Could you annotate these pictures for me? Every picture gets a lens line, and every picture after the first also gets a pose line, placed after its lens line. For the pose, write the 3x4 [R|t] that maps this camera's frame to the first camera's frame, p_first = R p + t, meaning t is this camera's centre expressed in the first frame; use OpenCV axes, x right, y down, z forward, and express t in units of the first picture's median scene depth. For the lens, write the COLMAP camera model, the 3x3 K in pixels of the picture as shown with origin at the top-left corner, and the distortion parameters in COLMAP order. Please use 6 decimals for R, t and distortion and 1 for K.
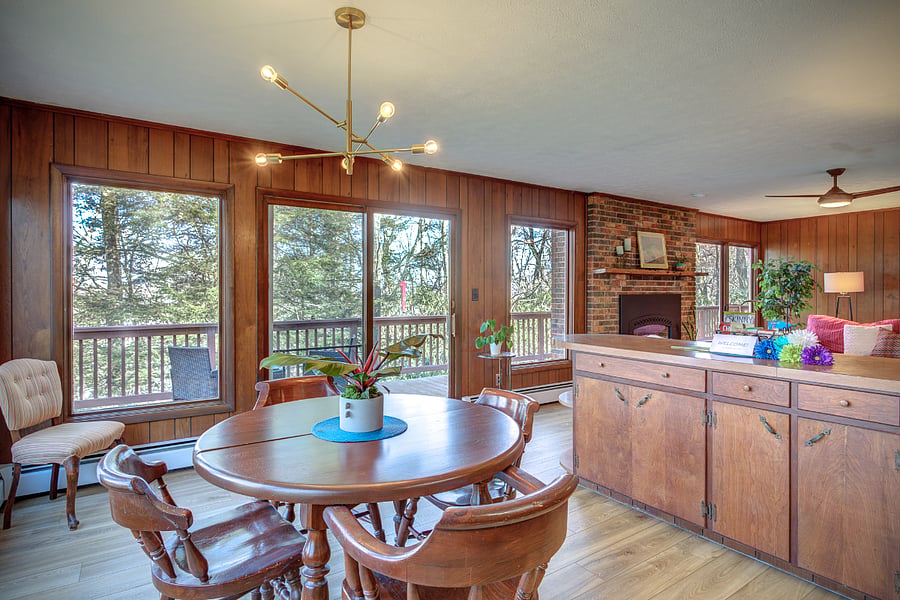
lens RADIAL K [[476.5, 0, 450.9], [0, 476.5, 297.0], [0, 0, 1]] dist [-0.001434, 0.000035]
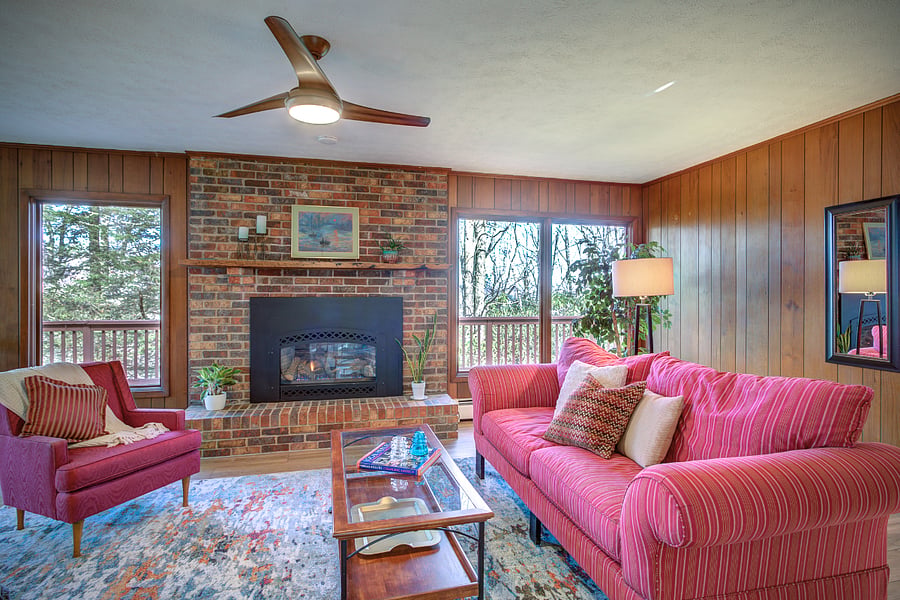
lens RADIAL K [[423.5, 0, 450.0], [0, 423.5, 297.3], [0, 0, 1]] dist [0.000421, 0.000182]
pose [[0.932360, 0.006596, -0.361470, 0.777621], [-0.008797, 0.999951, -0.004446, -0.004208], [0.361423, 0.007325, 0.932373, 0.488632]]
